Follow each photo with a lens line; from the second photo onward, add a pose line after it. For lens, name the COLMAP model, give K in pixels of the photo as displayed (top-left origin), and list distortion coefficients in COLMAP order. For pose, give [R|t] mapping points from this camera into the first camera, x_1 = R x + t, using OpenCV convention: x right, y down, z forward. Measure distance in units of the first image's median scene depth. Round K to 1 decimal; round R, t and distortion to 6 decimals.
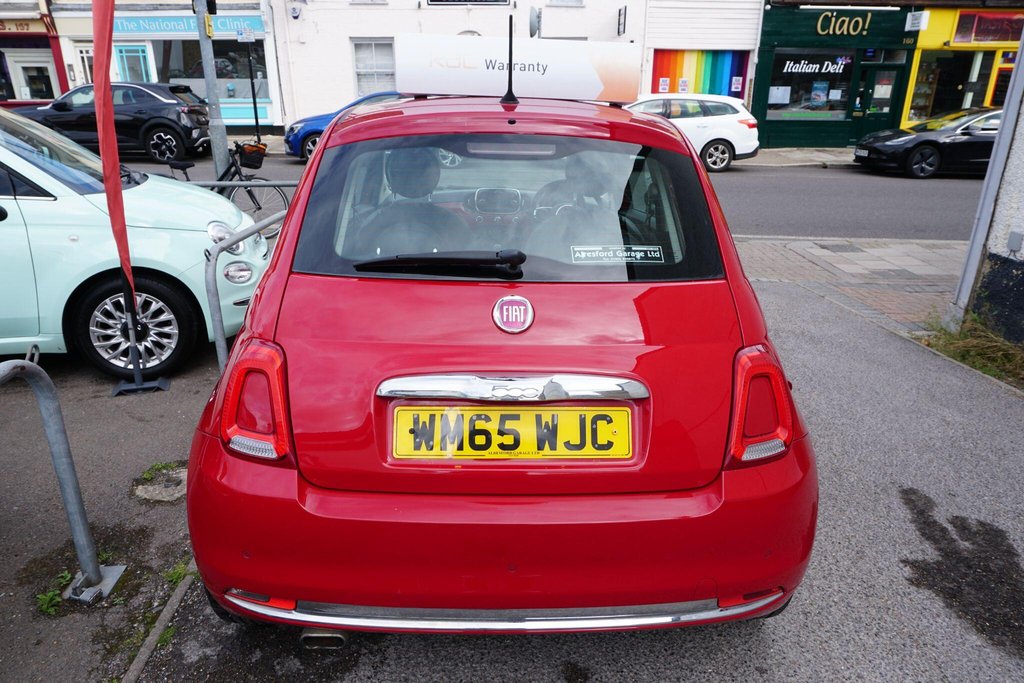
lens RADIAL K [[688.7, 0, 512.0], [0, 688.7, 341.5], [0, 0, 1]] dist [-0.035949, 0.023139]
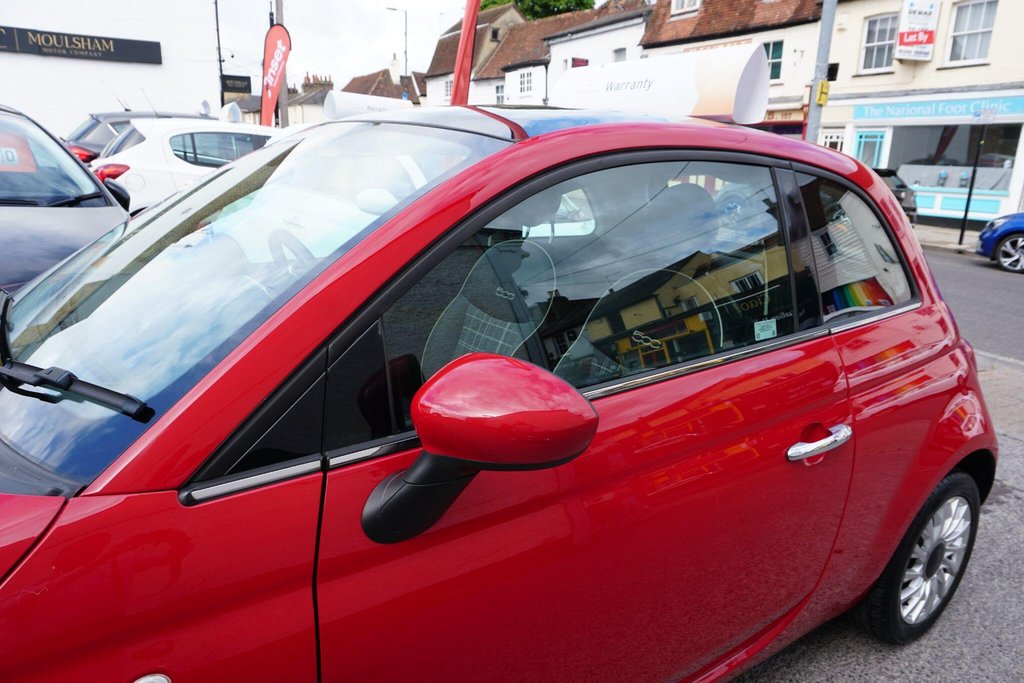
lens RADIAL K [[690.8, 0, 512.0], [0, 690.8, 341.5], [0, 0, 1]] dist [-0.053793, 0.037361]
pose [[0.502060, 0.234626, -0.832398, 0.355190], [-0.337437, 0.939353, 0.061248, -0.122892], [0.796287, 0.250132, 0.550783, 0.468799]]
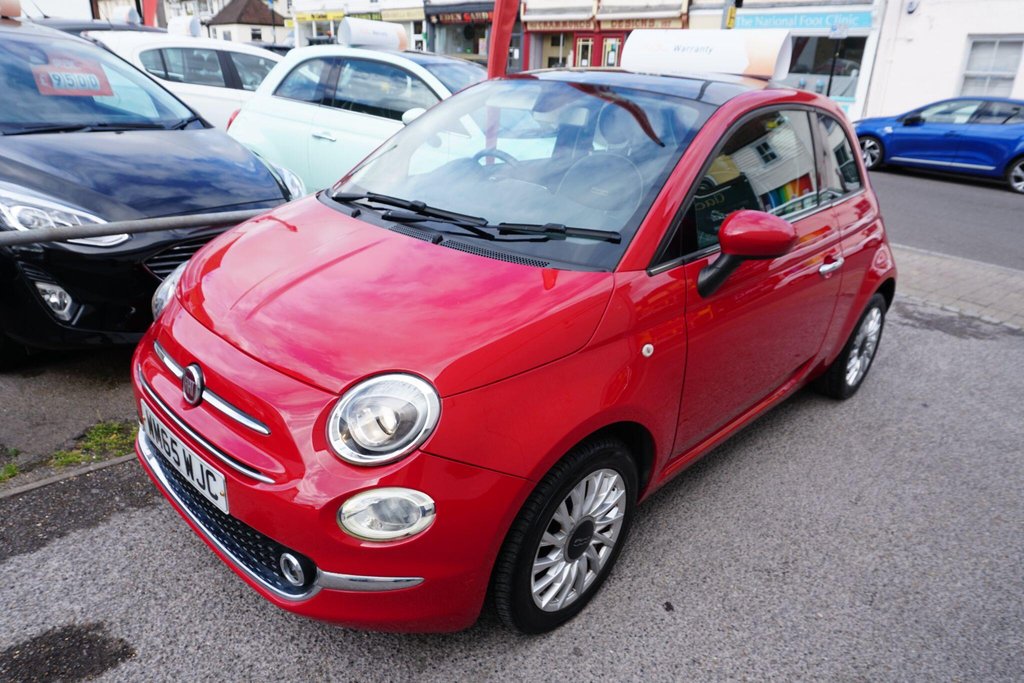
lens RADIAL K [[688.7, 0, 512.0], [0, 688.7, 341.5], [0, 0, 1]] dist [-0.035949, 0.023139]
pose [[0.660007, 0.302164, -0.687814, 0.432319], [-0.302203, 0.944991, 0.125158, -0.014838], [0.687796, 0.125254, 0.715016, 0.093555]]
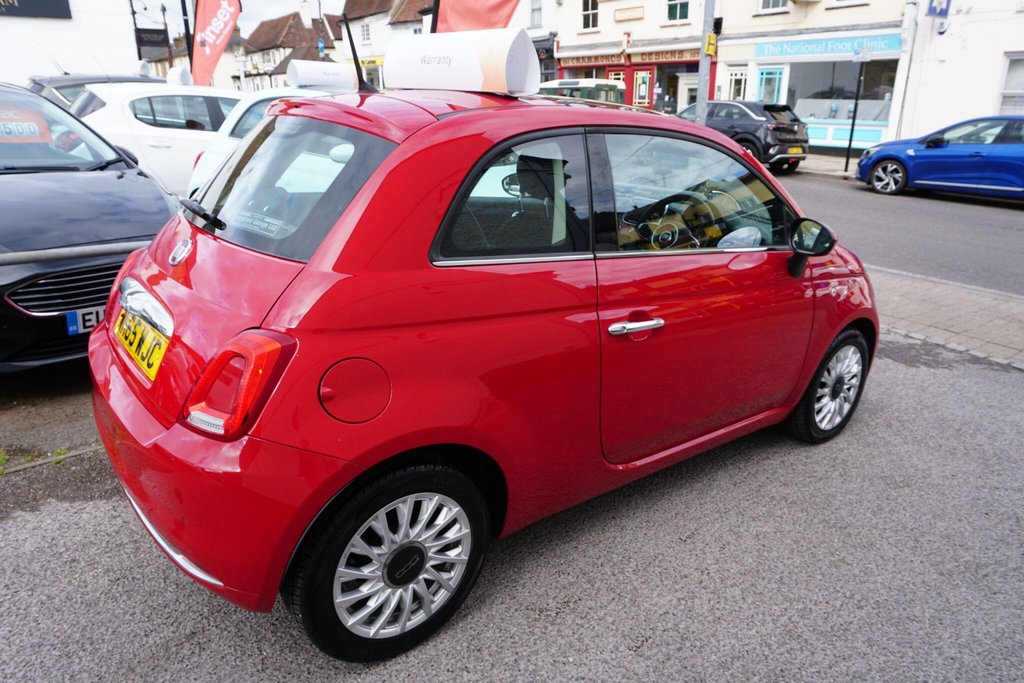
lens RADIAL K [[688.3, 0, 513.1], [0, 688.3, 344.8], [0, 0, 1]] dist [-0.032020, 0.003282]
pose [[0.596050, 0.267439, -0.757100, 0.585922], [-0.287971, 0.951375, 0.109352, -0.081910], [0.749532, 0.152843, 0.644082, 0.287644]]
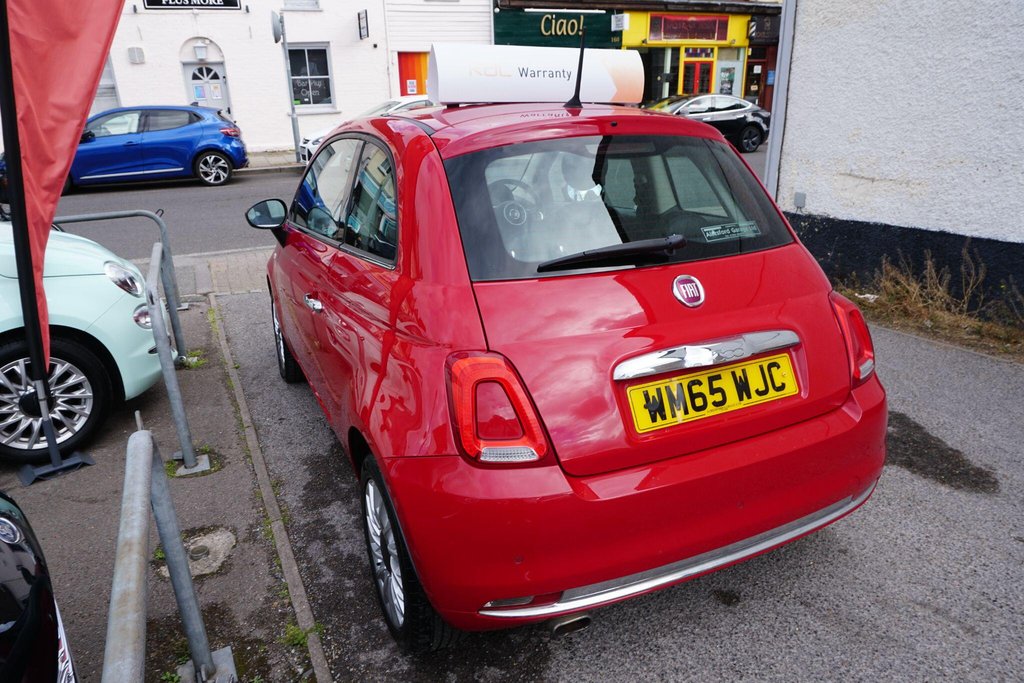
lens RADIAL K [[688.7, 0, 512.0], [0, 688.7, 341.5], [0, 0, 1]] dist [-0.035949, 0.023139]
pose [[0.921807, -0.165045, 0.350759, -0.291090], [0.166031, 0.985737, 0.027492, -0.015716], [-0.350293, 0.032894, 0.936062, 0.016338]]
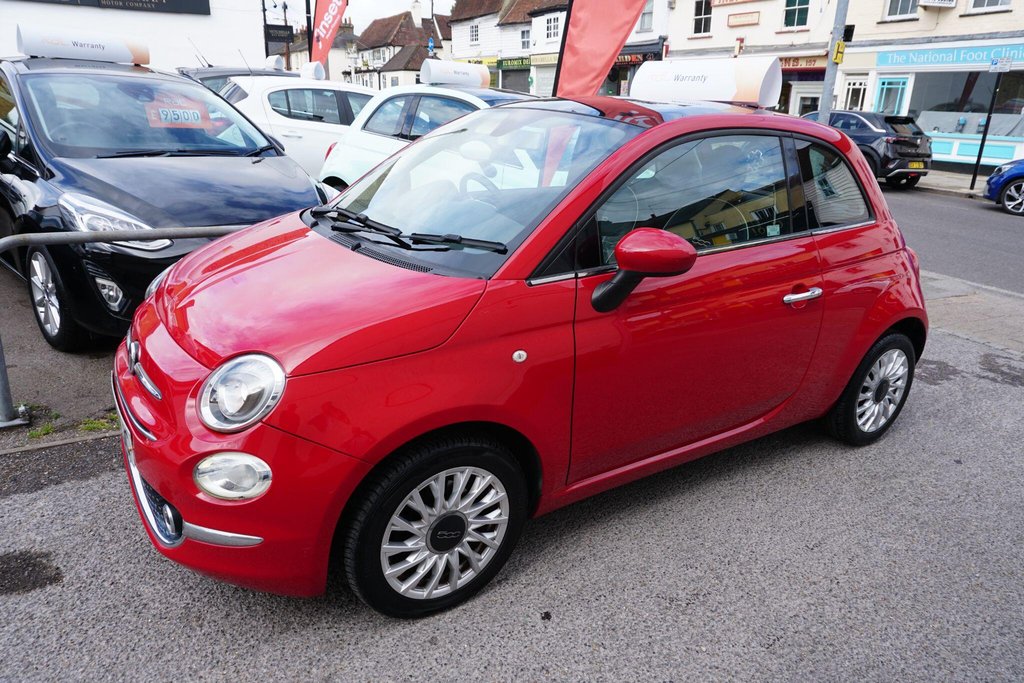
lens RADIAL K [[688.7, 0, 512.0], [0, 688.7, 341.5], [0, 0, 1]] dist [-0.035949, 0.023139]
pose [[0.481516, 0.299807, -0.823564, 0.578194], [-0.338922, 0.930266, 0.140492, -0.057579], [0.808254, 0.211475, 0.549549, 0.226807]]
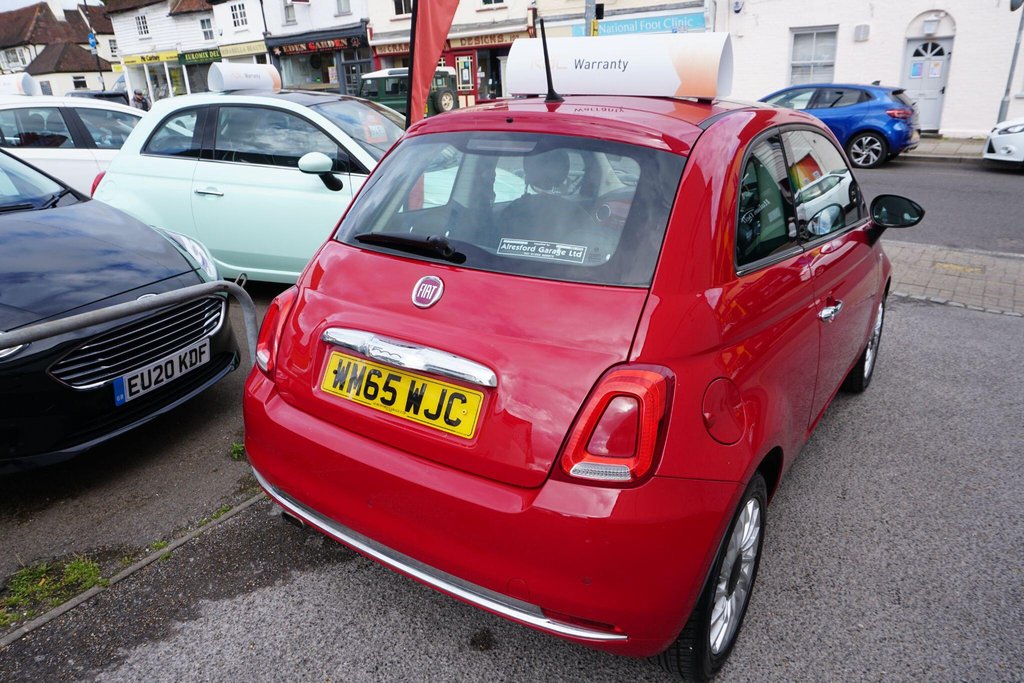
lens RADIAL K [[690.8, 0, 512.0], [0, 690.8, 341.5], [0, 0, 1]] dist [-0.053793, 0.037361]
pose [[0.801763, 0.178481, -0.570369, 0.330502], [-0.173329, 0.982789, 0.063889, -0.023673], [0.571956, 0.047638, 0.818900, 0.066444]]
